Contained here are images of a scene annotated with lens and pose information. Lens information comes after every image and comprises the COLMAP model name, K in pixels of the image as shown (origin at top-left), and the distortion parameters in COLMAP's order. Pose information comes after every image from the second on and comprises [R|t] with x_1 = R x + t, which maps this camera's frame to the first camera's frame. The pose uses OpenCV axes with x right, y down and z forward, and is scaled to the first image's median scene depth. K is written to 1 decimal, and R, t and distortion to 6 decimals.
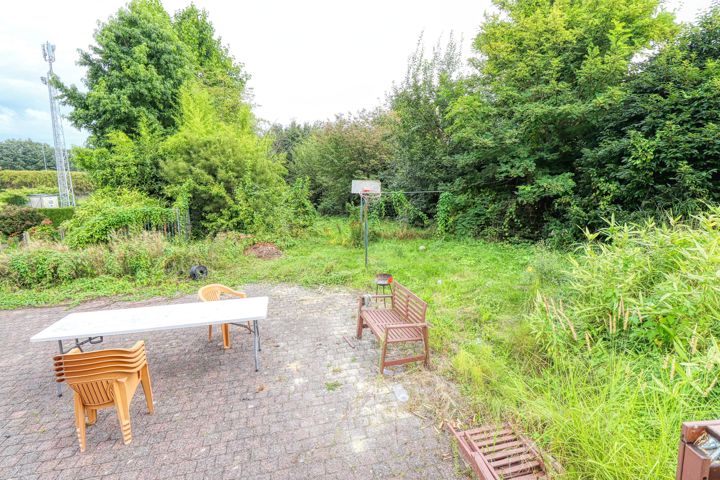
lens RADIAL K [[334.1, 0, 362.2], [0, 334.1, 234.2], [0, 0, 1]] dist [-0.016805, -0.005255]
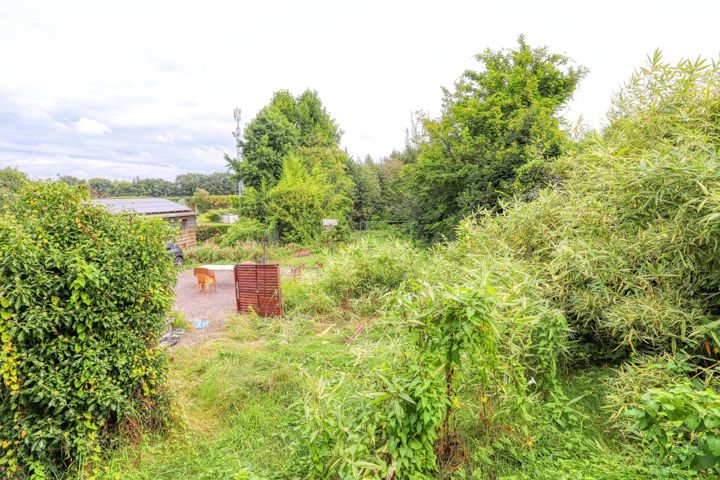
lens RADIAL K [[334.1, 0, 365.4], [0, 334.1, 234.0], [0, 0, 1]] dist [-0.016805, -0.005255]
pose [[0.920984, 0.020952, -0.389036, 0.531751], [-0.038932, 0.998504, -0.038392, 0.000381], [0.387649, 0.050504, 0.920422, -0.408967]]
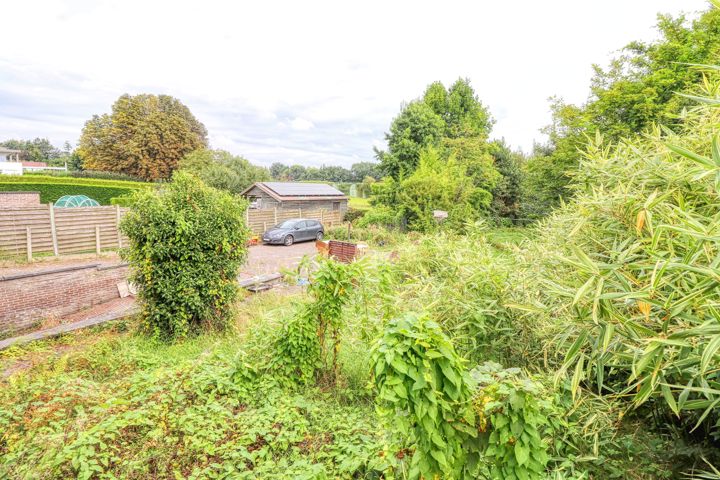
lens RADIAL K [[334.1, 0, 362.5], [0, 334.1, 237.2], [0, 0, 1]] dist [-0.016805, -0.005255]
pose [[0.632409, 0.127710, -0.764035, 0.699686], [-0.145685, 0.988325, 0.044613, -0.009393], [0.760812, 0.083094, 0.643631, -0.367798]]
